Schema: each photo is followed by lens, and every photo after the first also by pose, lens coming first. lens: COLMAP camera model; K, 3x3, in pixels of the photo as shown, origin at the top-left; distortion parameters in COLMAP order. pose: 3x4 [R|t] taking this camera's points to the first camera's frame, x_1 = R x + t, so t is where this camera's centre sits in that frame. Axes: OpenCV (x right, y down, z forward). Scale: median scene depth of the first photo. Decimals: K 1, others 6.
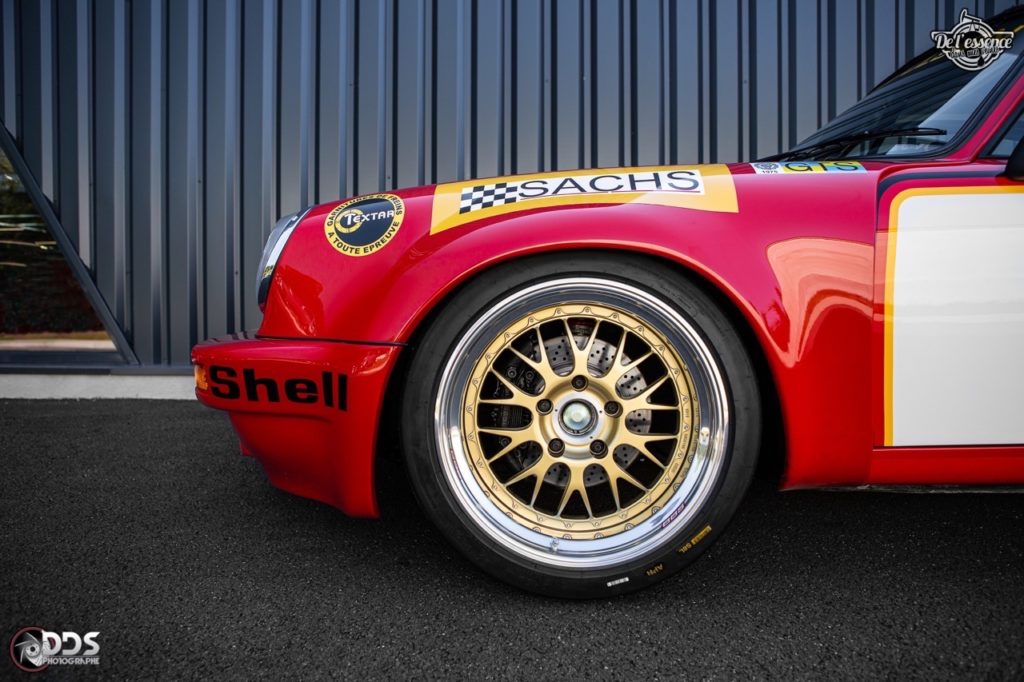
lens RADIAL K [[716.9, 0, 509.8], [0, 716.9, 345.2], [0, 0, 1]] dist [-0.079019, 0.038440]
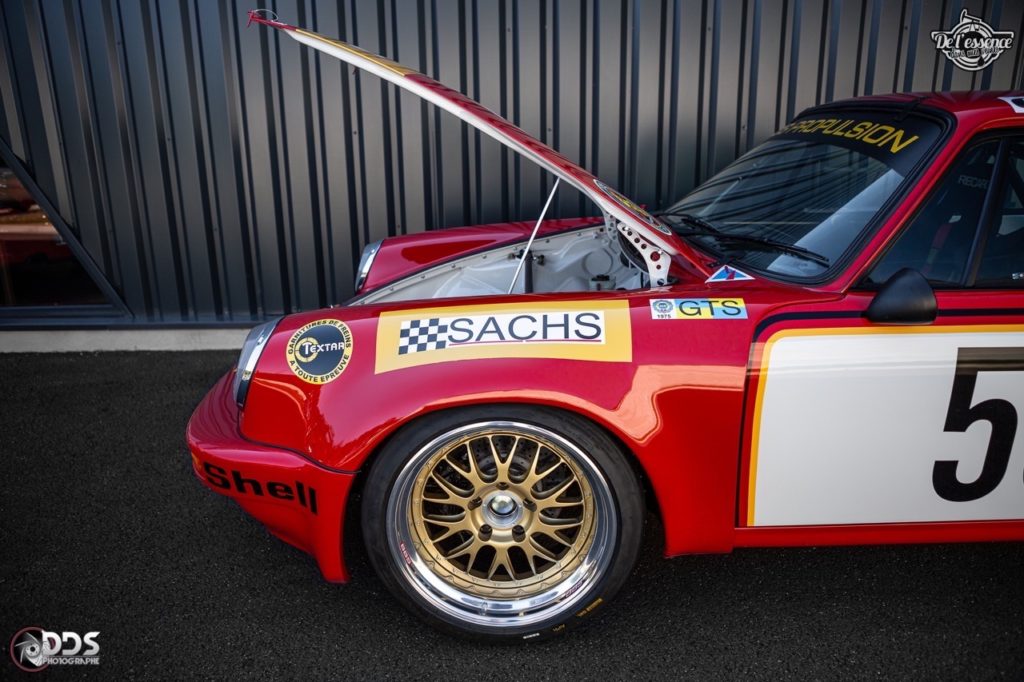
lens RADIAL K [[716.9, 0, 514.1], [0, 716.9, 336.3], [0, 0, 1]] dist [-0.079019, 0.038440]
pose [[0.999795, -0.017491, 0.010218, 0.108915], [0.014519, 0.970494, 0.240687, -0.496496], [-0.014126, -0.240489, 0.970549, -0.141904]]
